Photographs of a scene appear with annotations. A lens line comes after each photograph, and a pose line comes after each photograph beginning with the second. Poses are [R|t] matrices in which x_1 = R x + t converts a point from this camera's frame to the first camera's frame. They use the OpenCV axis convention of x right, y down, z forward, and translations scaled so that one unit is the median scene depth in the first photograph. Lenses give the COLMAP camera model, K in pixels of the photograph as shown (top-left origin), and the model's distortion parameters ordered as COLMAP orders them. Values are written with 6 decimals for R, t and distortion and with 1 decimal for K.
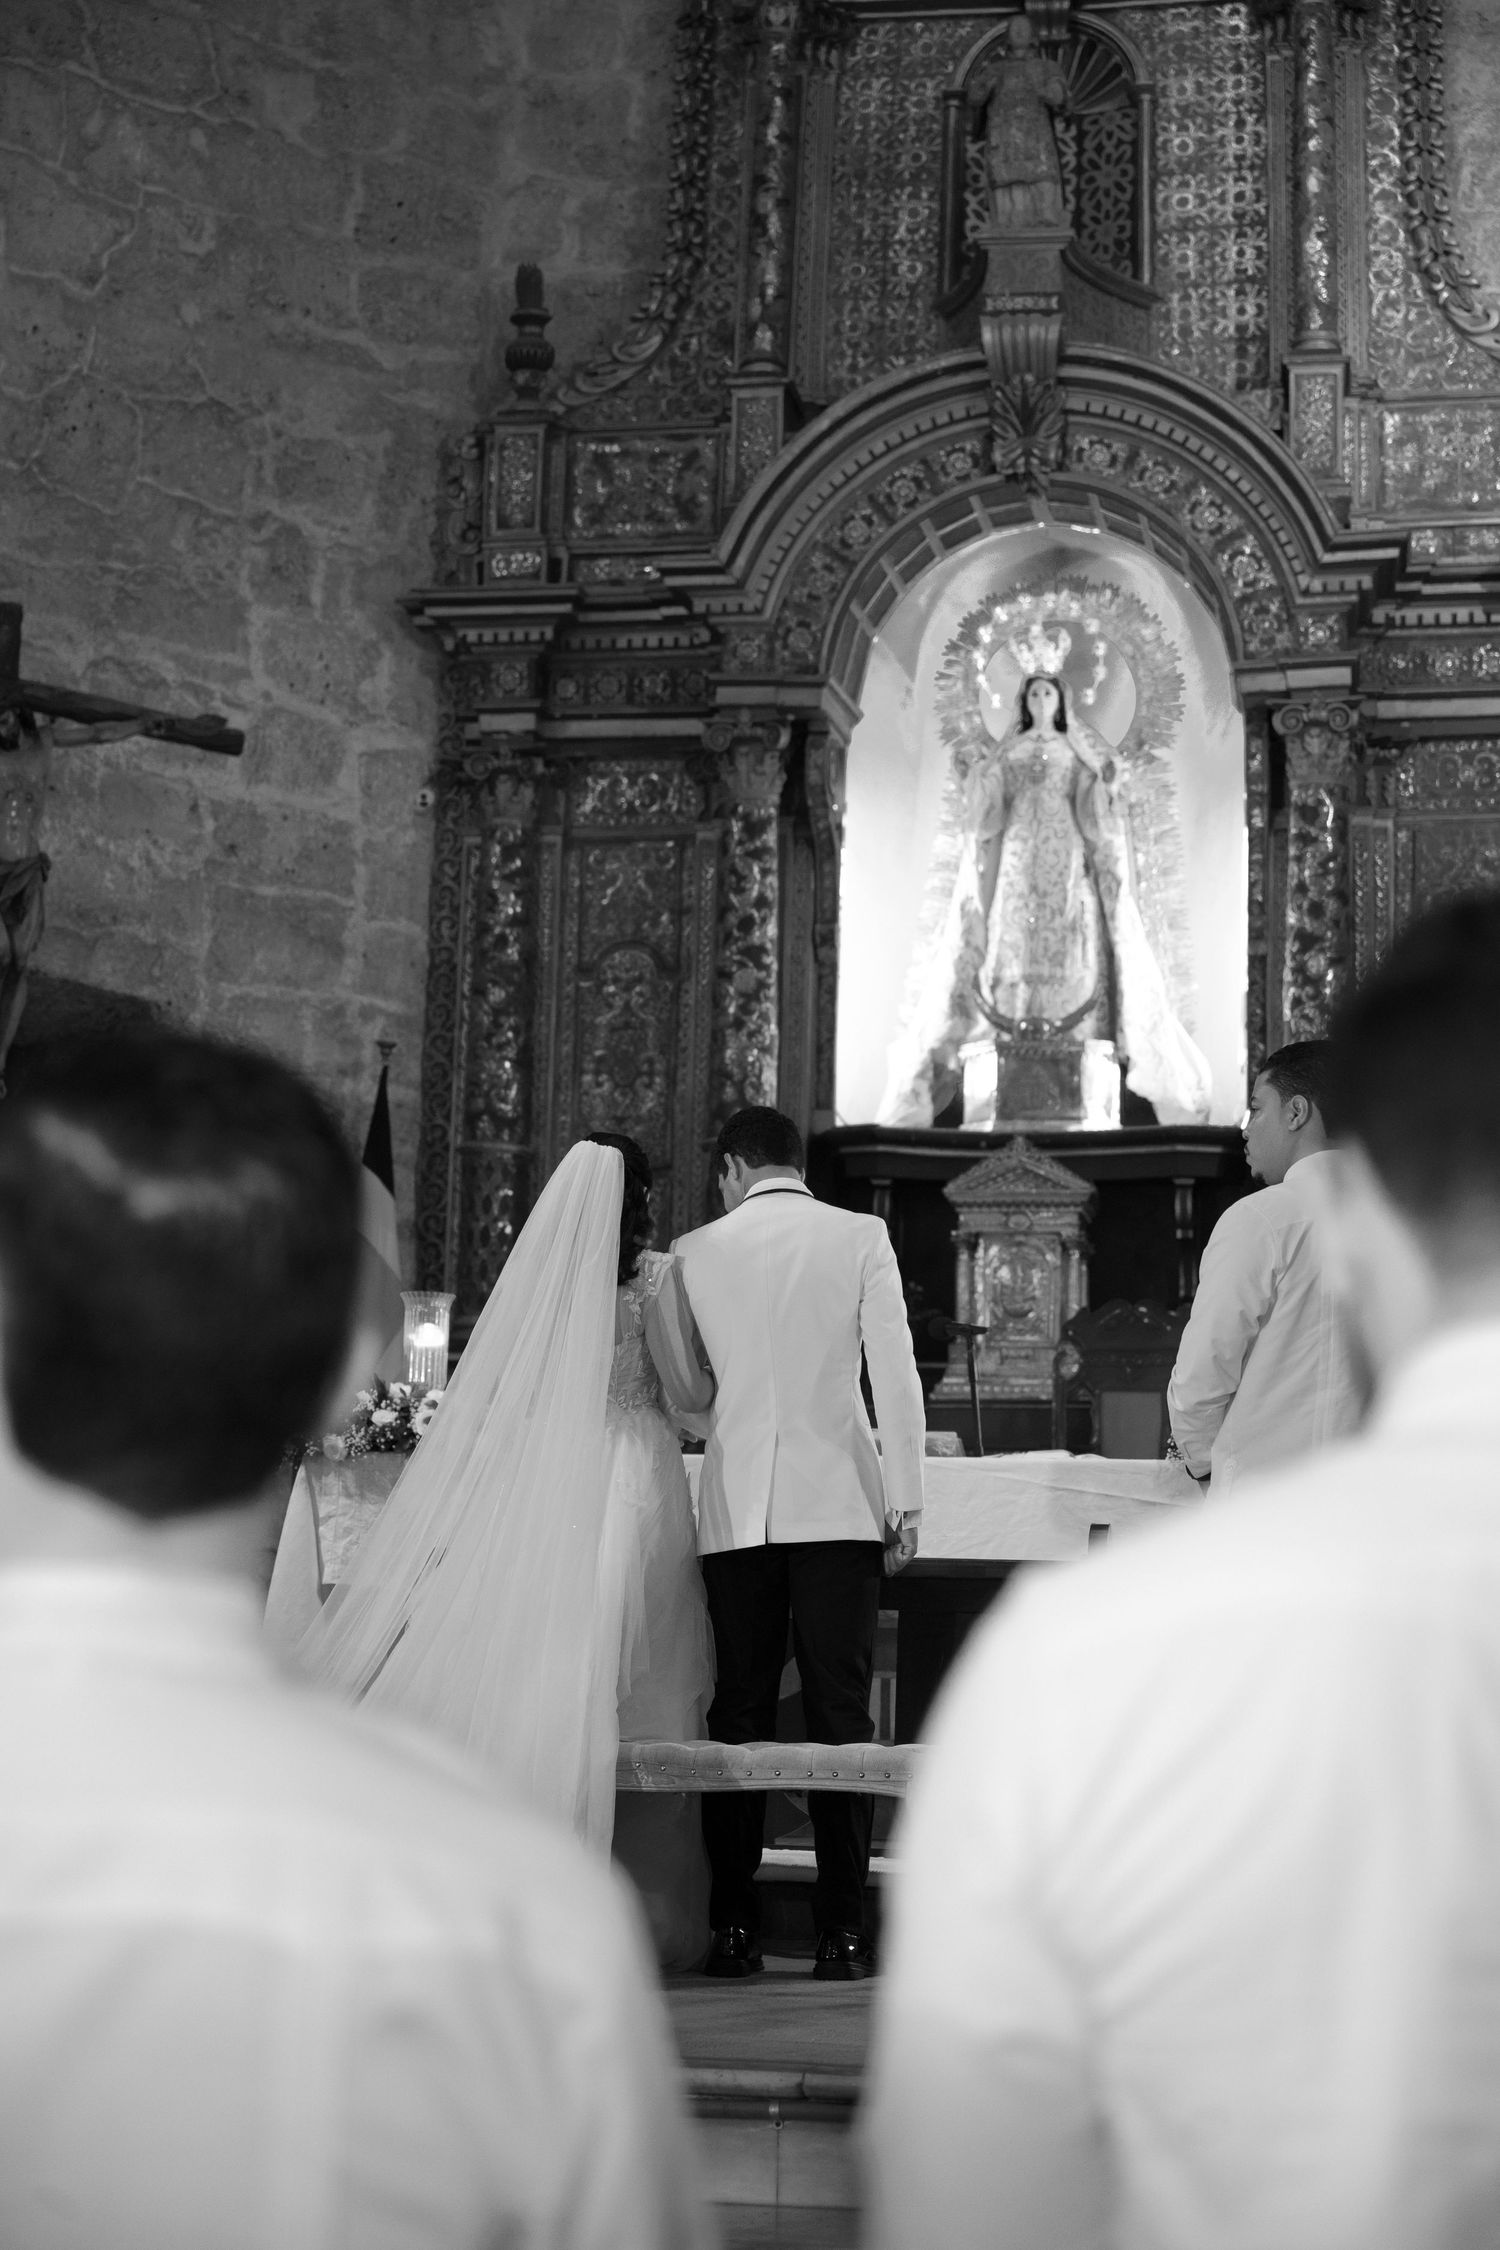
lens RADIAL K [[3471.8, 0, 751.7], [0, 3471.8, 1115.4], [0, 0, 1]] dist [0.008505, 0.000000]
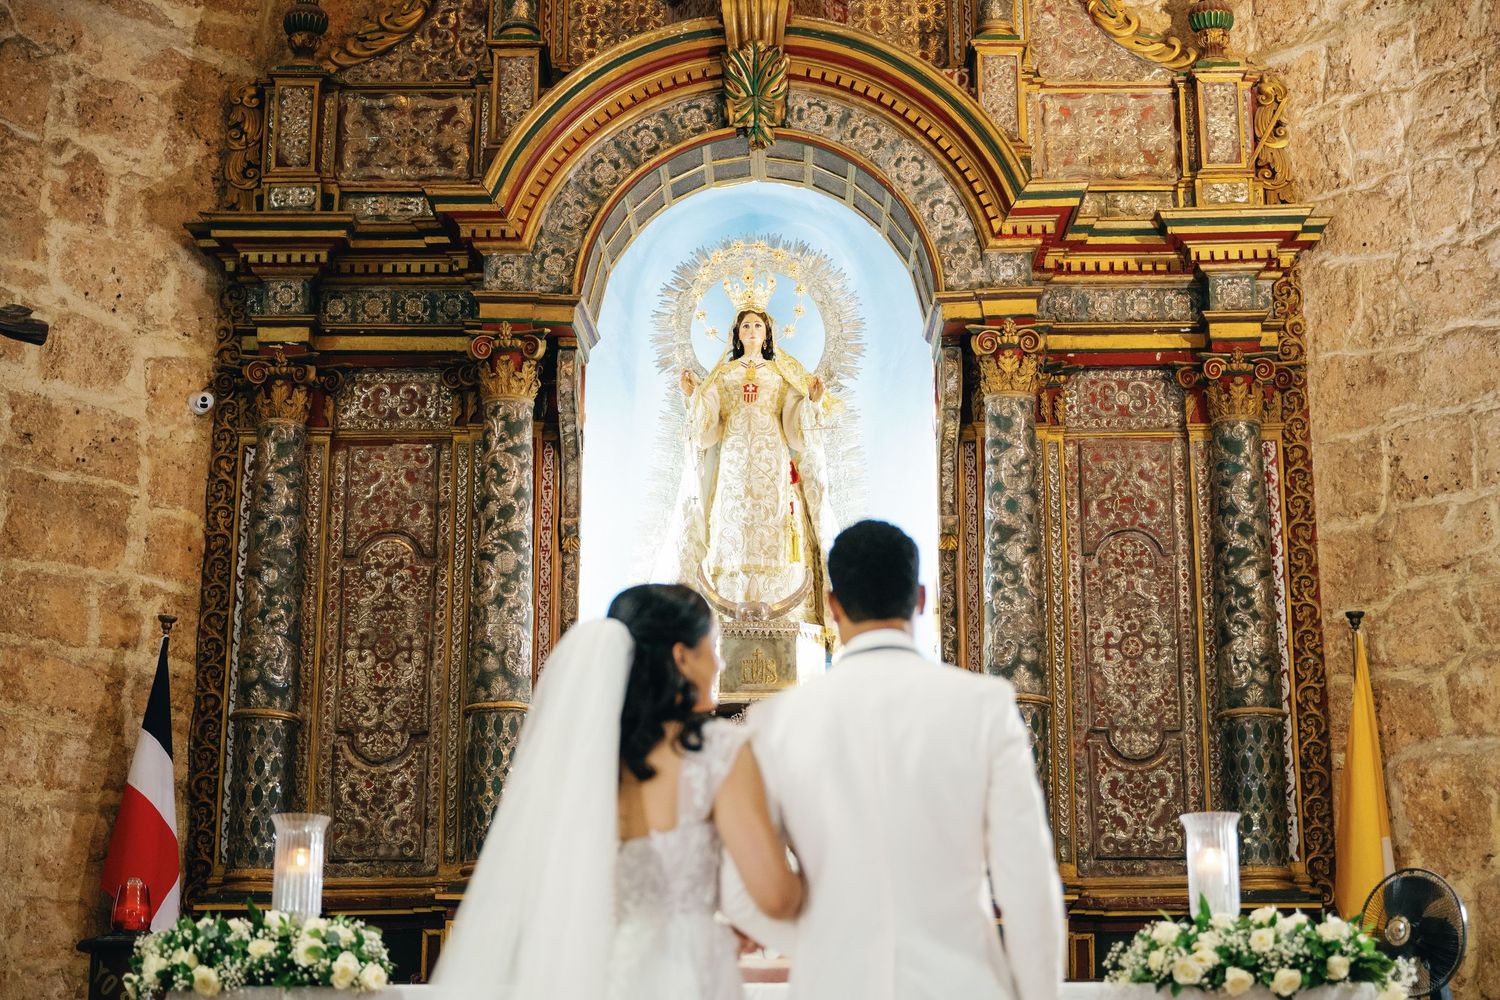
lens RADIAL K [[2486.0, 0, 747.6], [0, 2486.0, 512.9], [0, 0, 1]] dist [0.006034, 0.000000]
pose [[0.985390, 0.020195, 0.169109, -0.059023], [-0.003383, 0.995070, -0.099117, 0.023448], [-0.170277, 0.097097, 0.980601, 0.201420]]
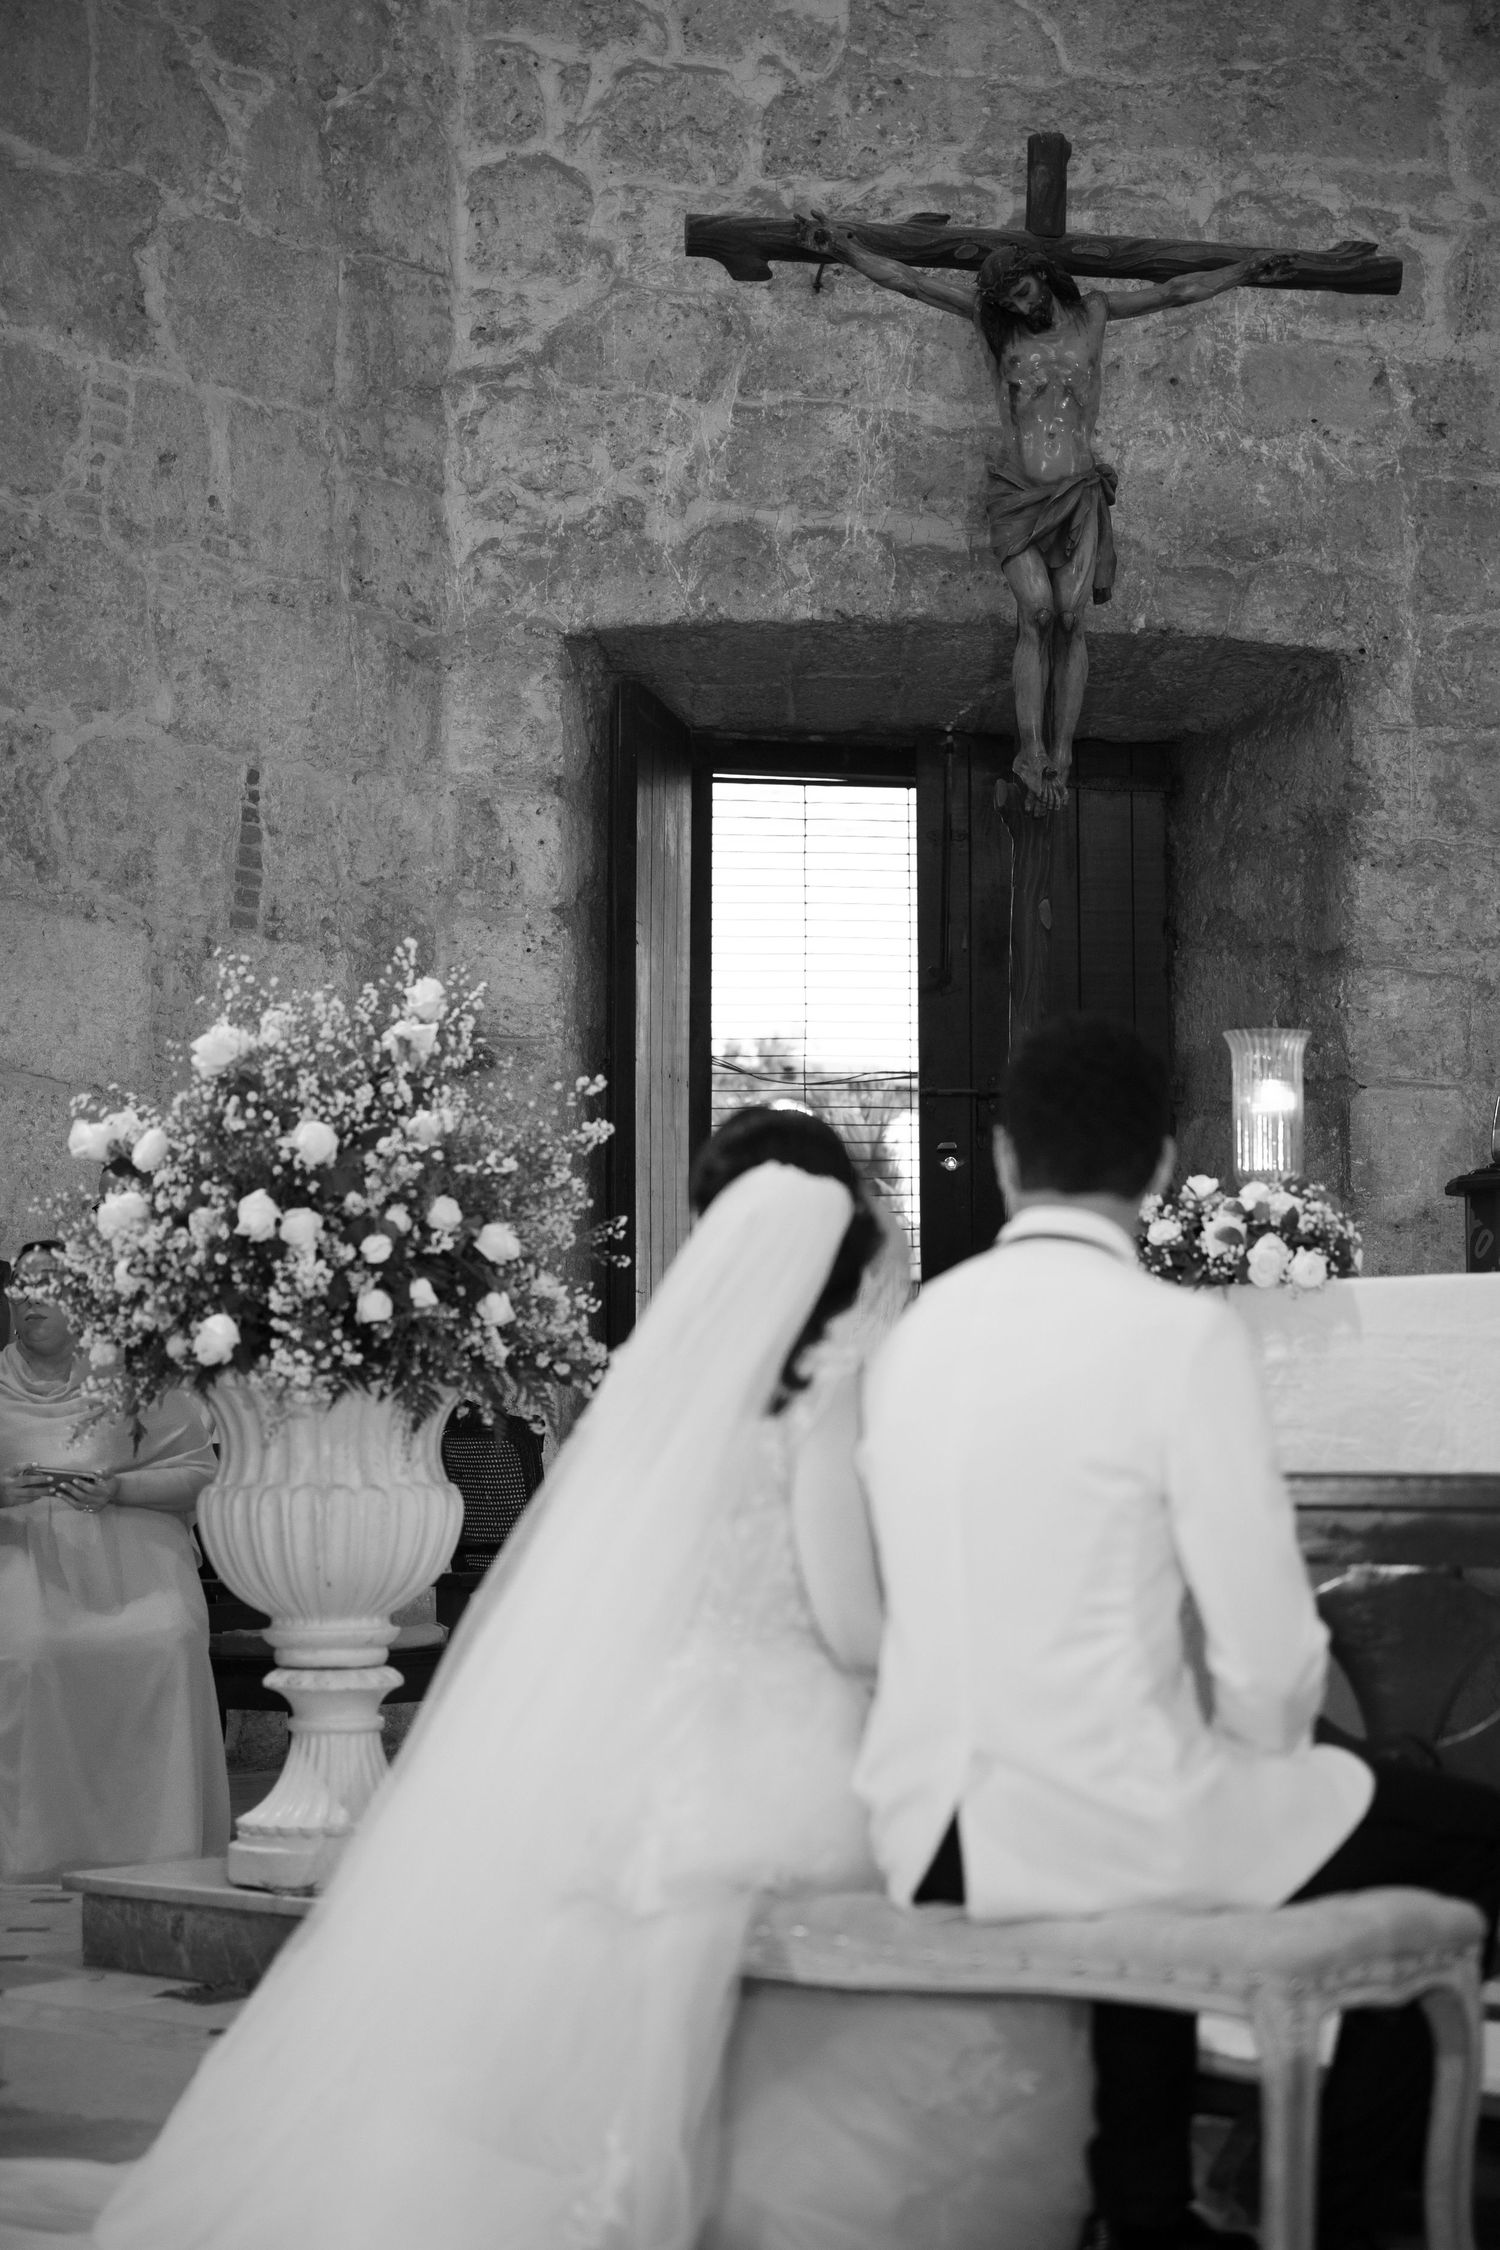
lens RADIAL K [[3852.2, 0, 748.9], [0, 3852.2, 1123.2], [0, 0, 1]] dist [-0.013300, 0.000000]
pose [[0.865993, -0.063526, -0.496004, 0.115345], [0.098196, 0.994189, 0.044112, 0.017889], [0.490320, -0.086906, 0.867199, 0.221448]]
